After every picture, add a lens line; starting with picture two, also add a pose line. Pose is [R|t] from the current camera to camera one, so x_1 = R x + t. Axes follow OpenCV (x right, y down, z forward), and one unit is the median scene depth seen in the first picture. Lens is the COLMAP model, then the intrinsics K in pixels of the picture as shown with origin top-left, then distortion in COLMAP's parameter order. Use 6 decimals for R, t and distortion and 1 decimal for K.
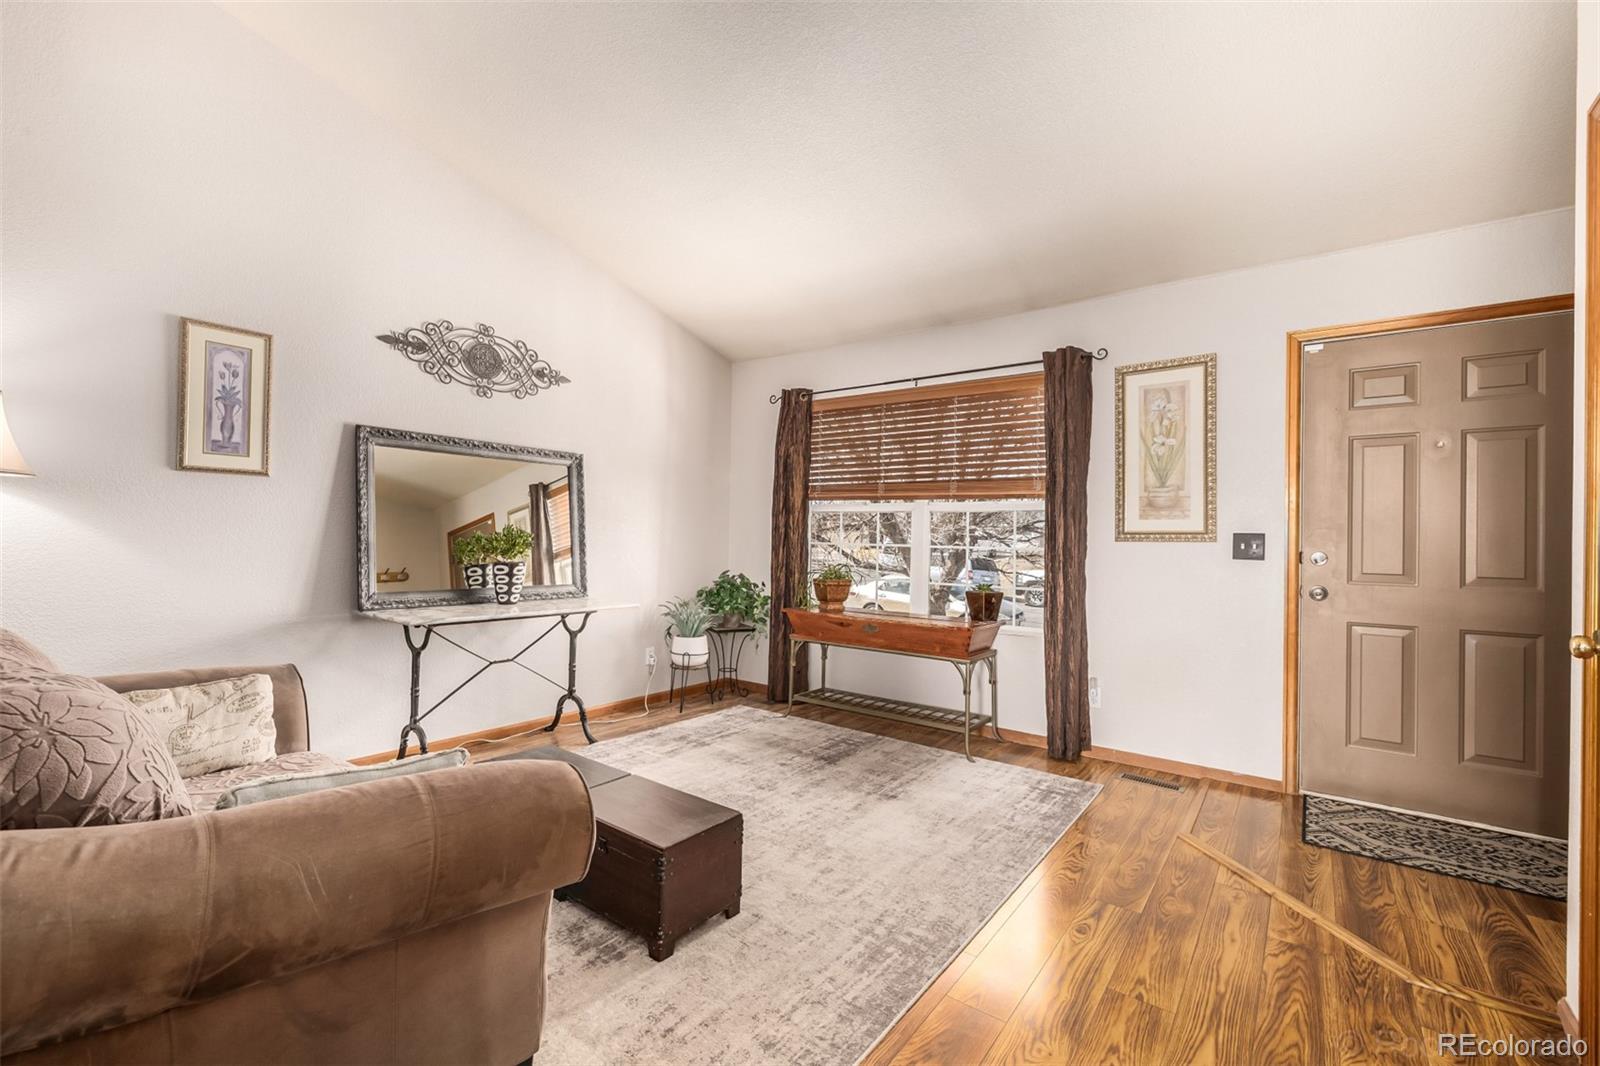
lens RADIAL K [[674.5, 0, 799.8], [0, 674.5, 533.4], [0, 0, 1]] dist [0.001131, -0.000188]
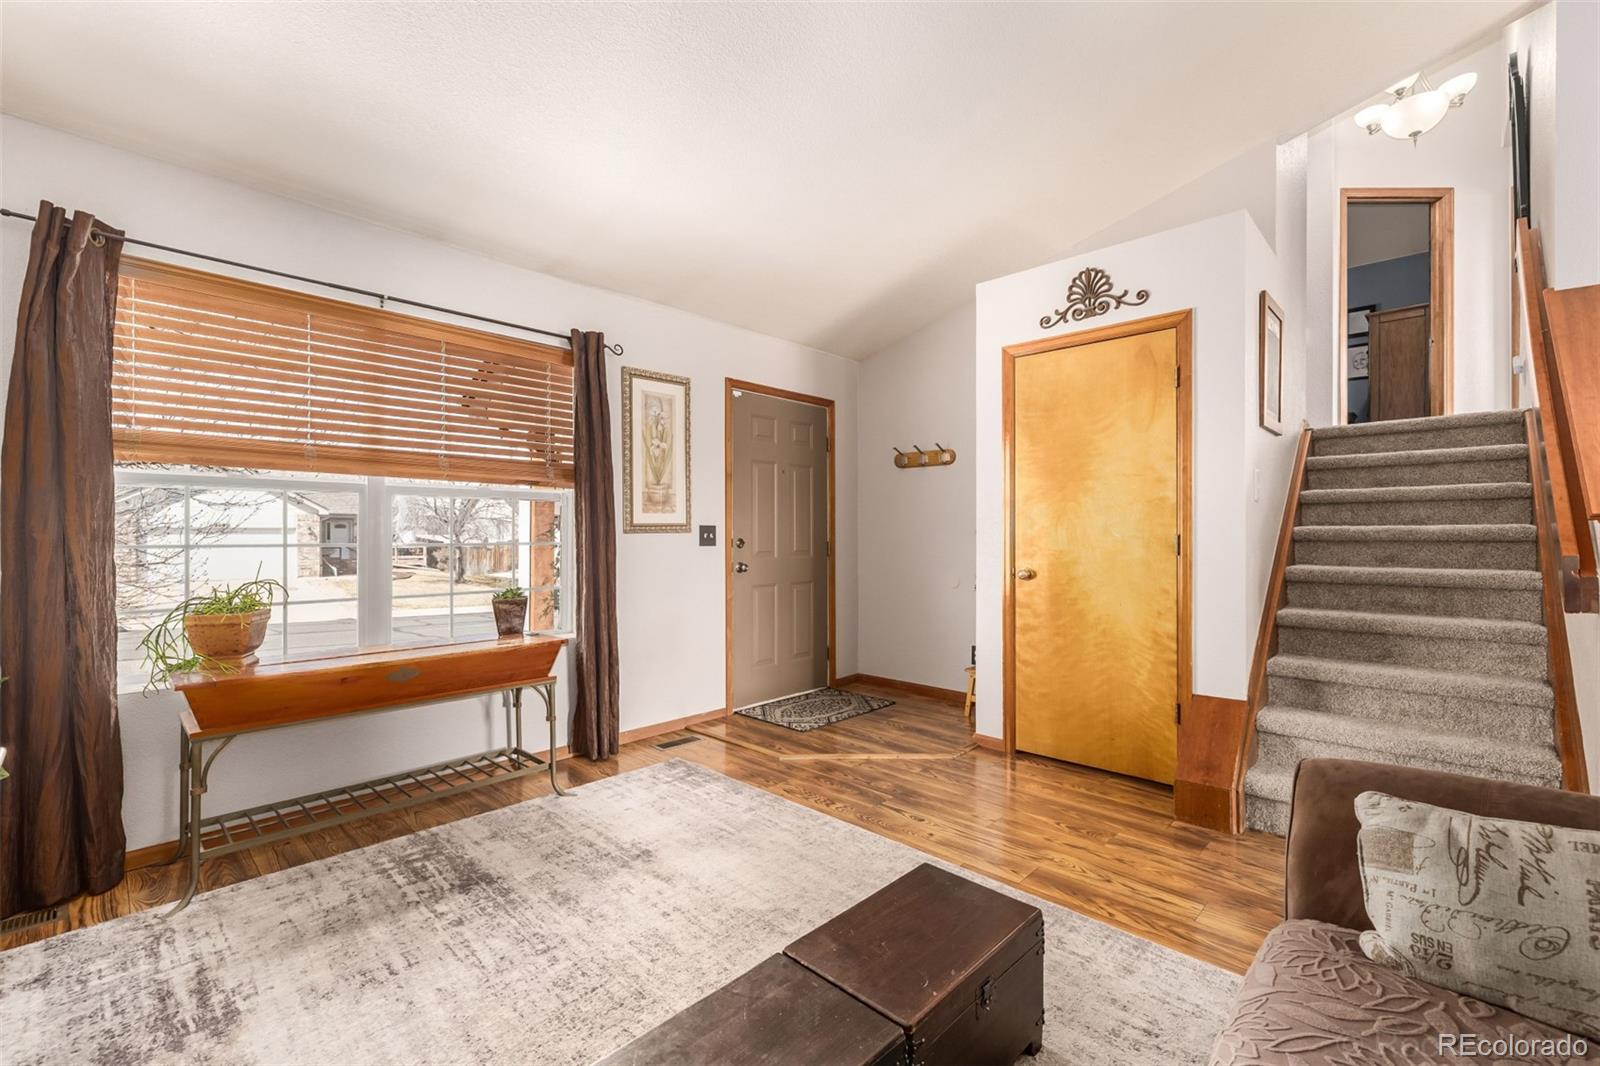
lens RADIAL K [[674.5, 0, 797.7], [0, 674.5, 535.0], [0, 0, 1]] dist [0.001131, -0.000188]
pose [[0.128599, -0.020721, 0.991480, -0.562944], [-0.003602, 0.999765, 0.021362, -0.009413], [-0.991690, -0.006318, 0.128494, 0.631715]]
